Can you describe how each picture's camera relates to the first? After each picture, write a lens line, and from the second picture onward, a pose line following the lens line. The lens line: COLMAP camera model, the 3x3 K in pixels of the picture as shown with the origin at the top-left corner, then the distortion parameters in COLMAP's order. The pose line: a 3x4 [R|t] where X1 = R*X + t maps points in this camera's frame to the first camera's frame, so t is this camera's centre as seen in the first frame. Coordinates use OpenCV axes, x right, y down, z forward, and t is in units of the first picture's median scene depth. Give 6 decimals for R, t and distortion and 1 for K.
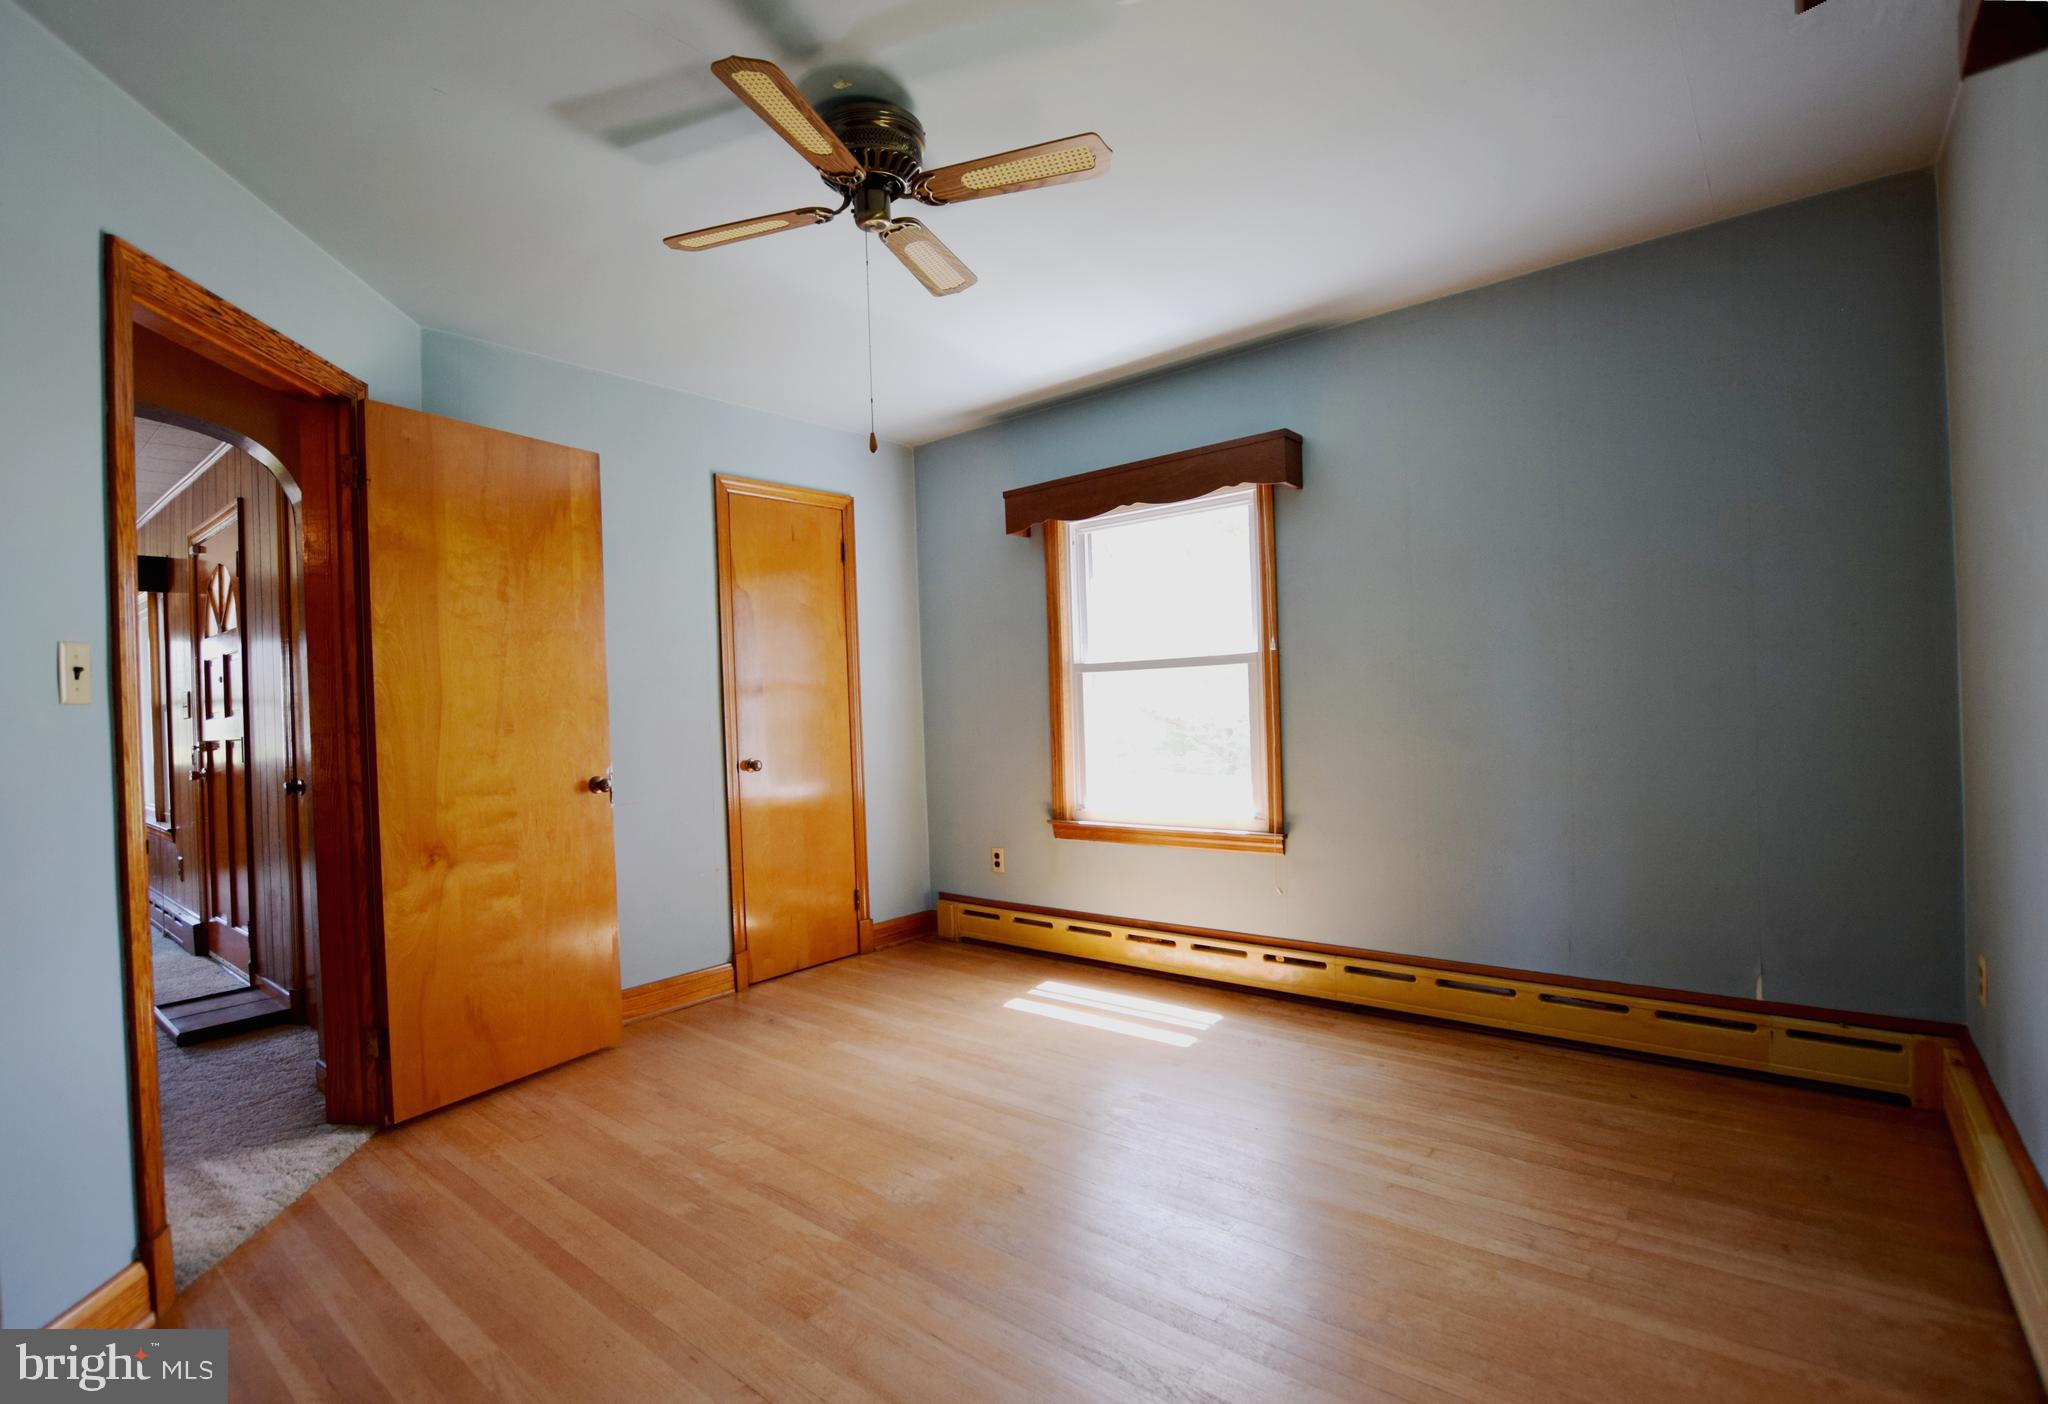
lens RADIAL K [[938.1, 0, 1012.9], [0, 938.1, 696.6], [0, 0, 1]] dist [-0.019268, -0.000163]
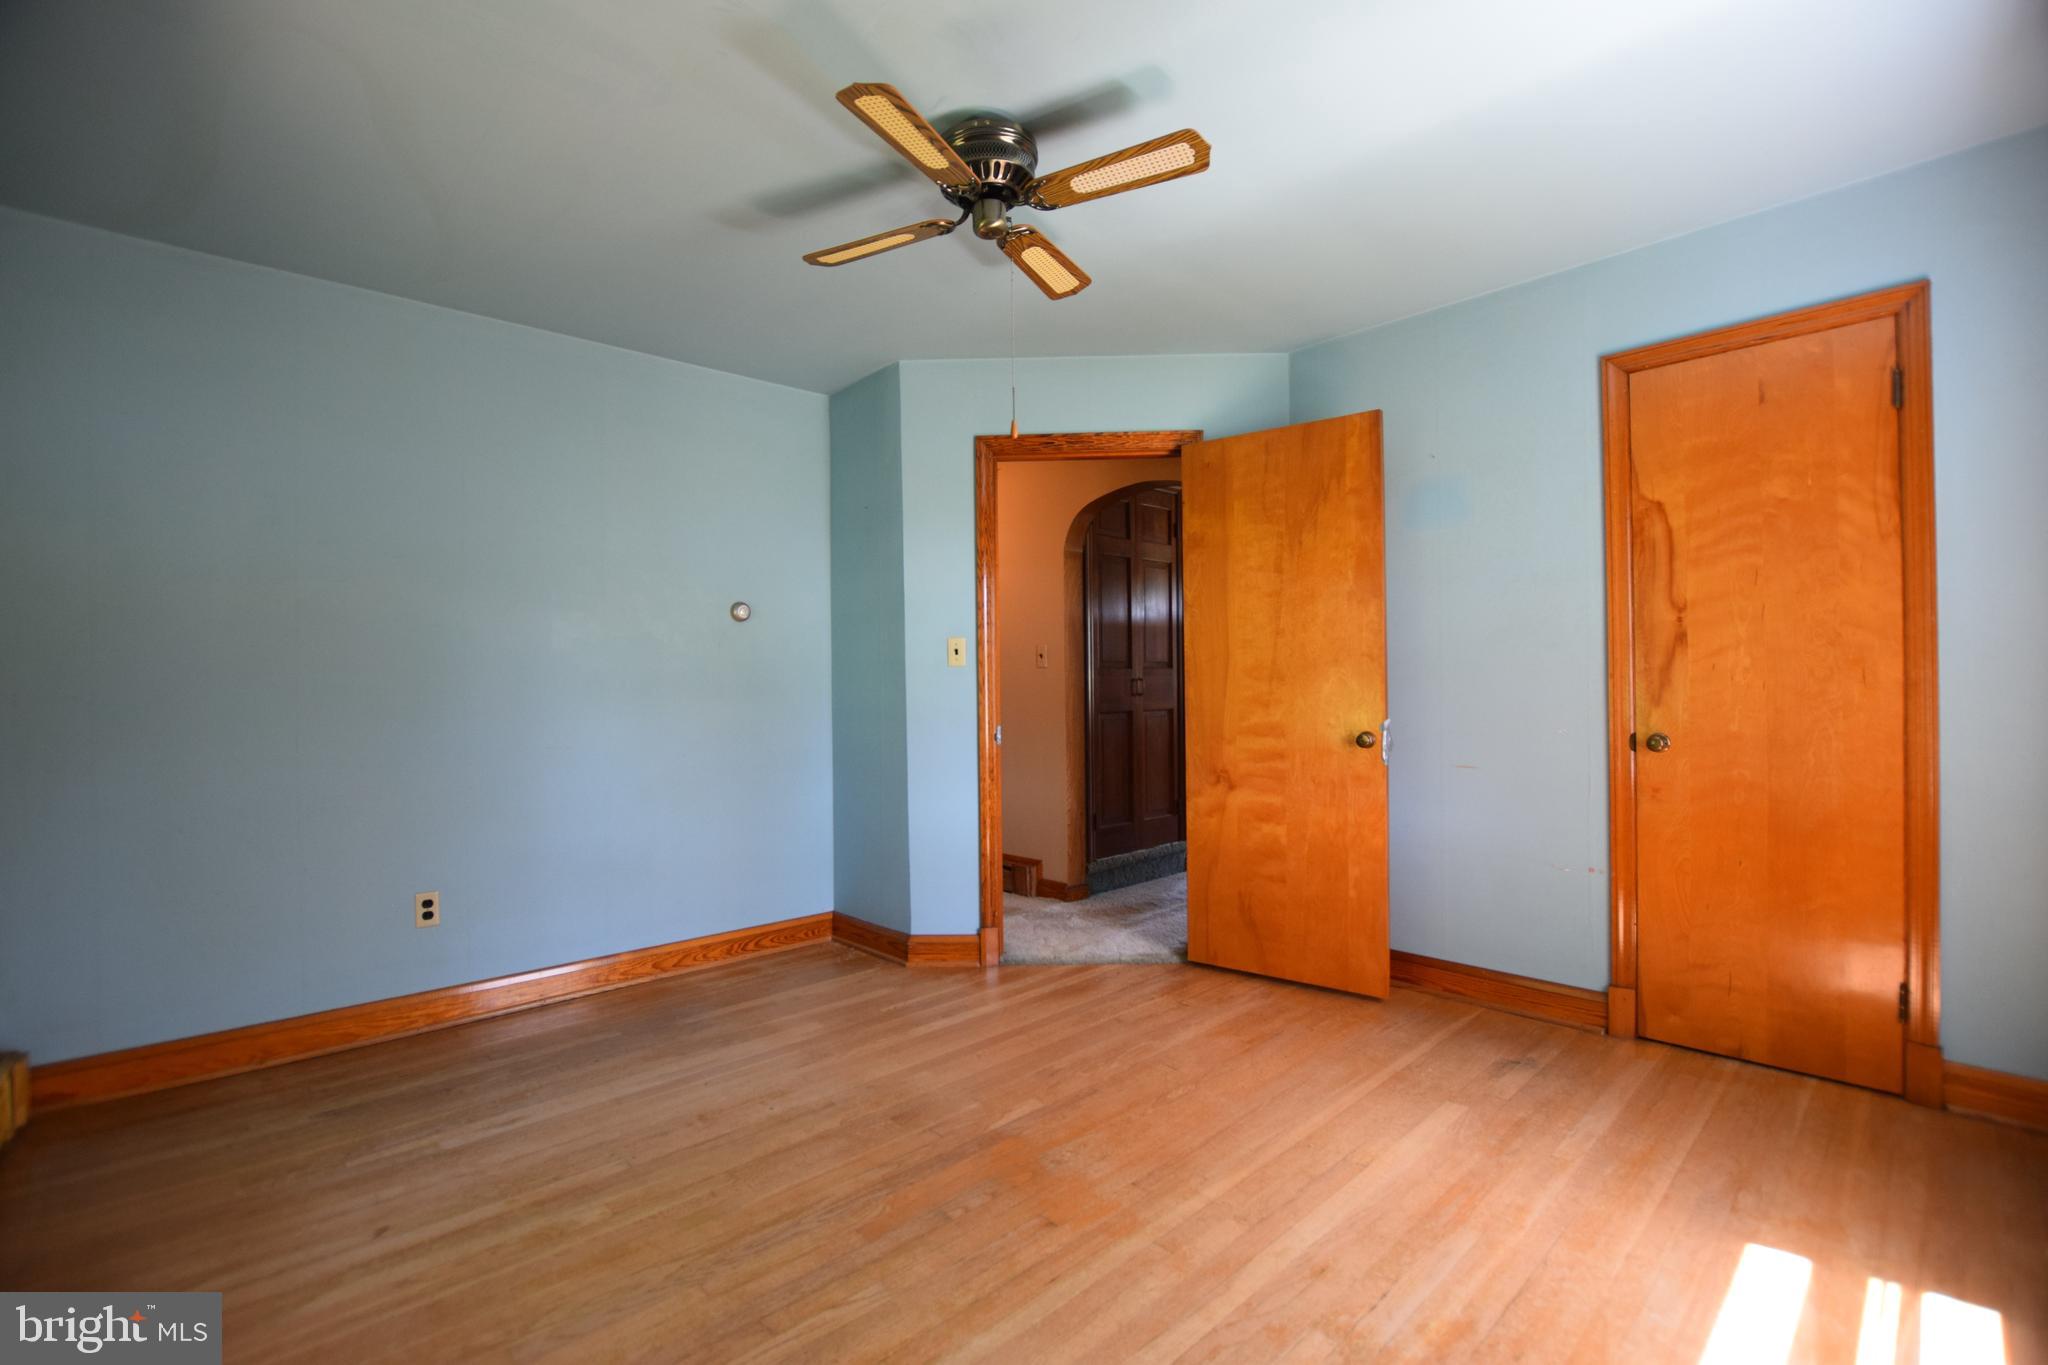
lens RADIAL K [[908.7, 0, 1018.2], [0, 908.7, 684.2], [0, 0, 1]] dist [-0.023061, -0.000054]
pose [[-0.116316, 0.039550, -0.992425, 0.595983], [0.025908, 0.998988, 0.036775, -0.013360], [0.992874, -0.021434, -0.117223, 0.759688]]
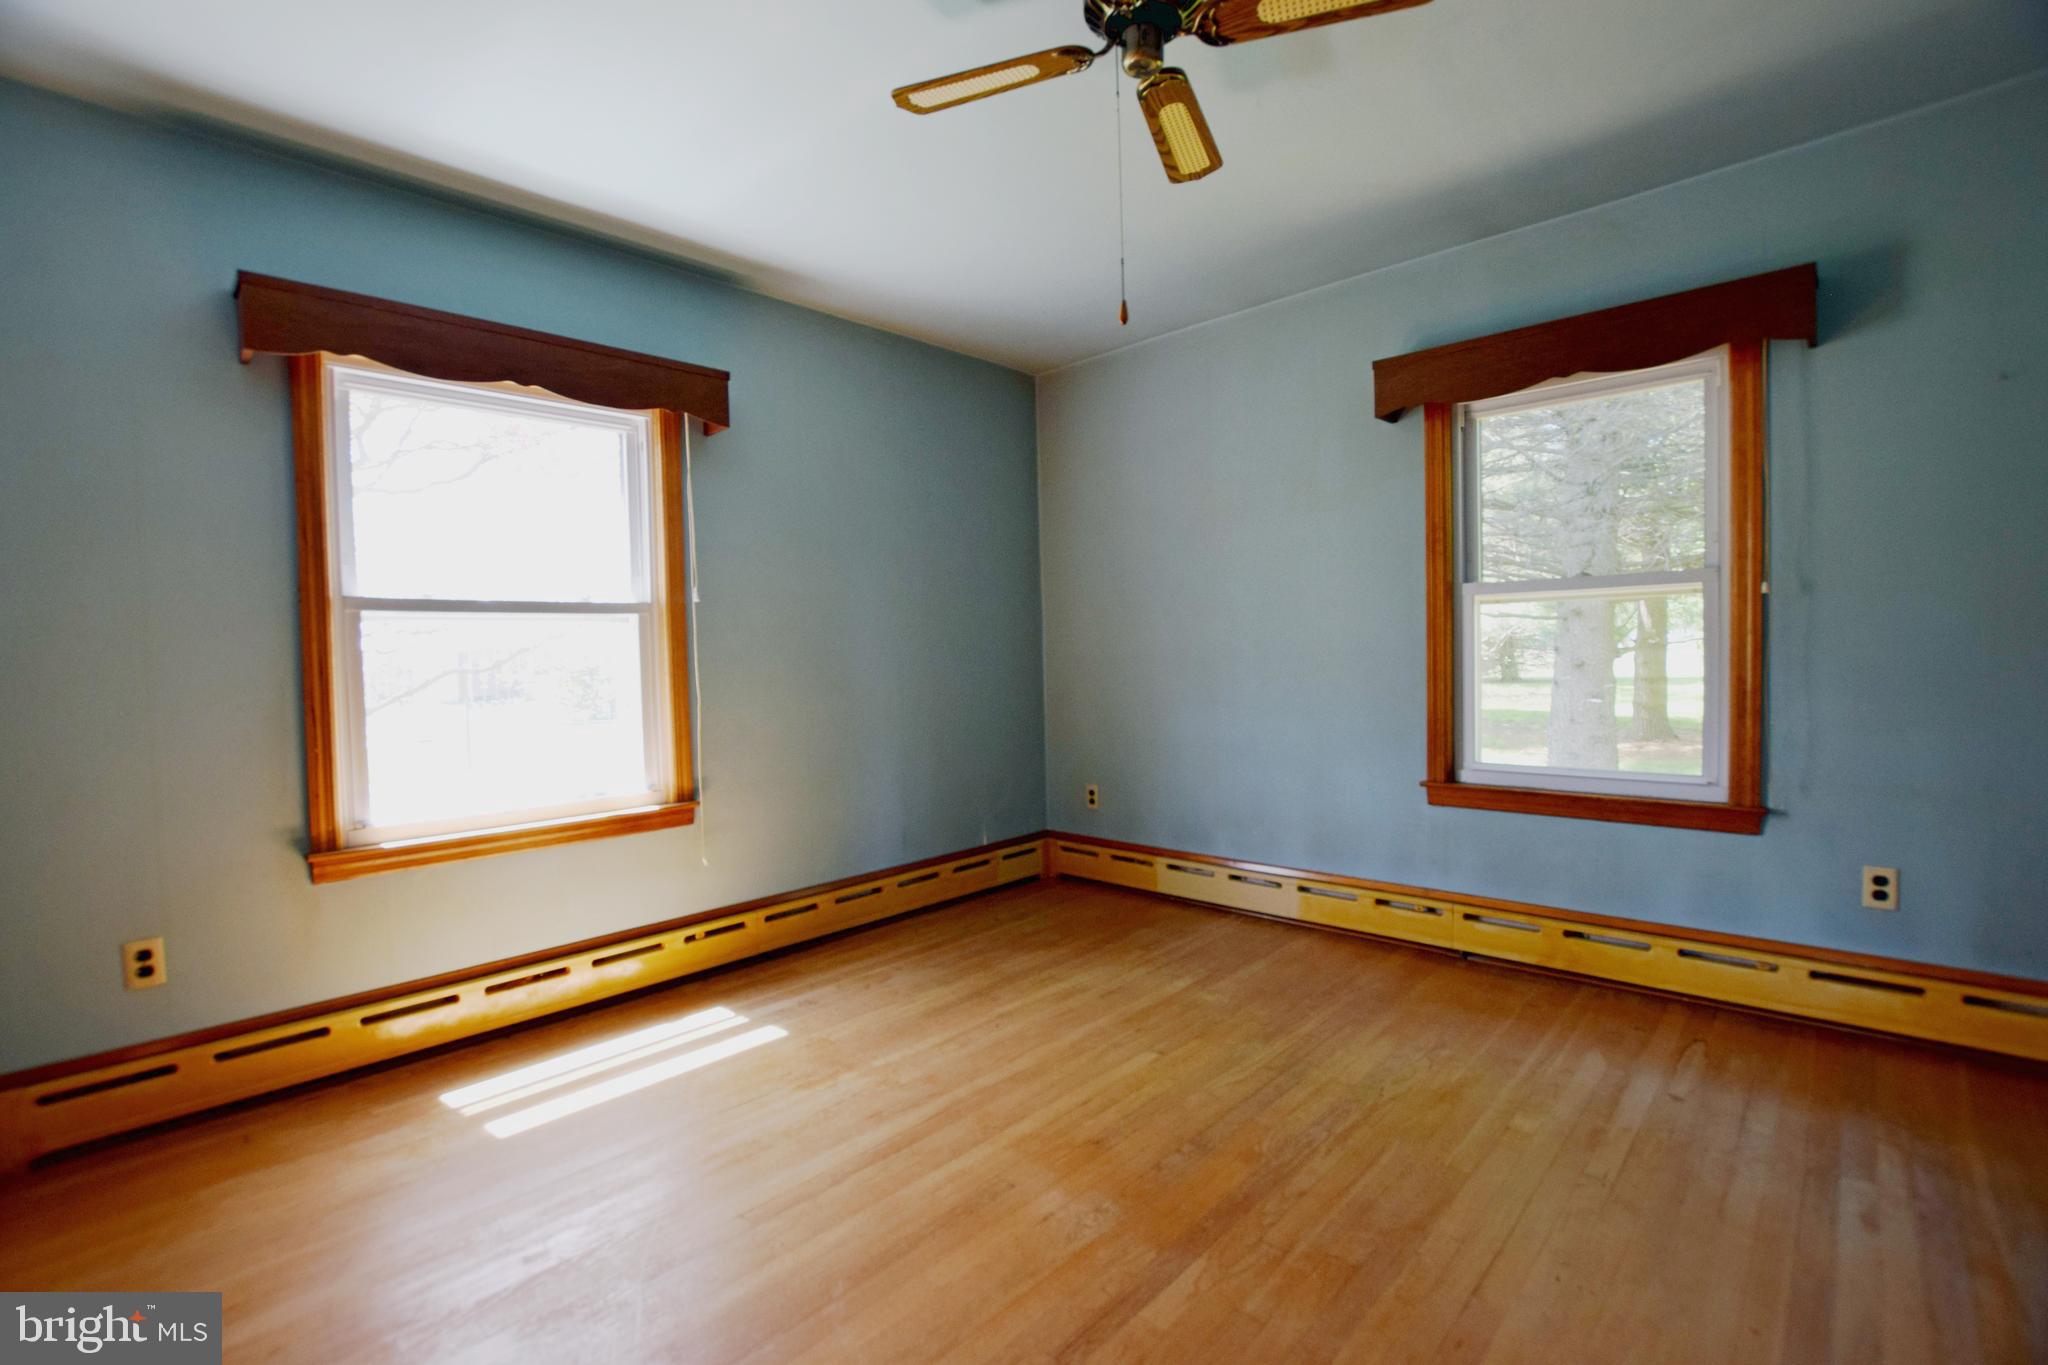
lens RADIAL K [[903.4, 0, 980.2], [0, 903.4, 675.5], [0, 0, 1]] dist [-0.026442, 0.004442]
pose [[0.102271, 0.008013, 0.994724, -0.650987], [0.013138, 0.999869, -0.009406, 0.039668], [-0.994670, 0.014031, 0.102152, 0.714245]]
